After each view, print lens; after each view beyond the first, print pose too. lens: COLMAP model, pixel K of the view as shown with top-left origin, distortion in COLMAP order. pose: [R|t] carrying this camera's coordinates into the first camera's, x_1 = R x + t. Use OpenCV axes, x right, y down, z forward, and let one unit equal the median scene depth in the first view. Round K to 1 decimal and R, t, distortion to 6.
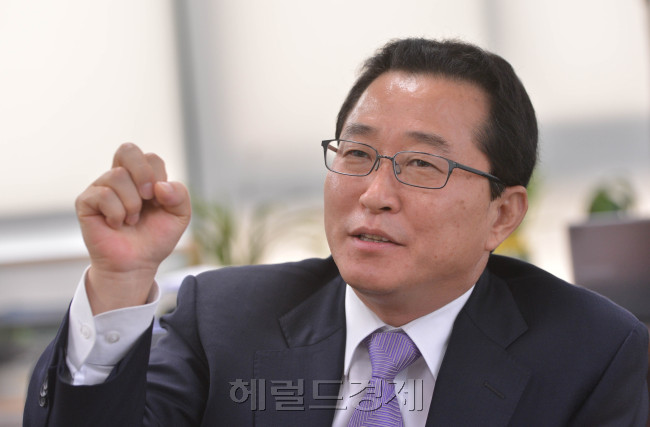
lens RADIAL K [[2131.7, 0, 324.0], [0, 2131.7, 212.8], [0, 0, 1]] dist [-0.165642, 0.000000]
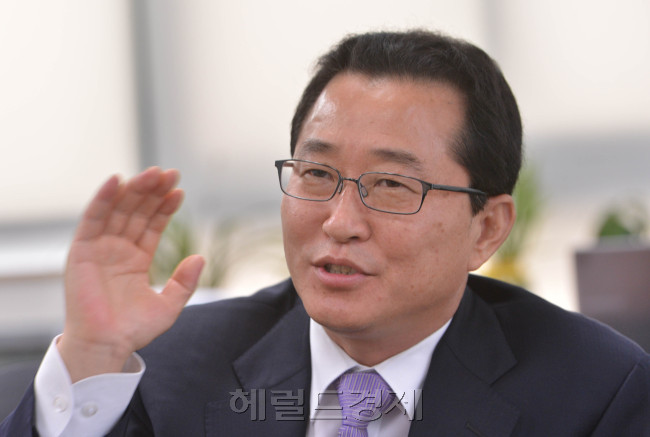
lens RADIAL K [[2174.6, 0, 326.6], [0, 2174.6, 219.2], [0, 0, 1]] dist [0.103687, 0.000000]
pose [[0.998587, -0.051480, 0.013150, 0.006968], [0.051770, 0.998399, -0.022771, 0.012163], [-0.011956, 0.023420, 0.999654, 0.108320]]
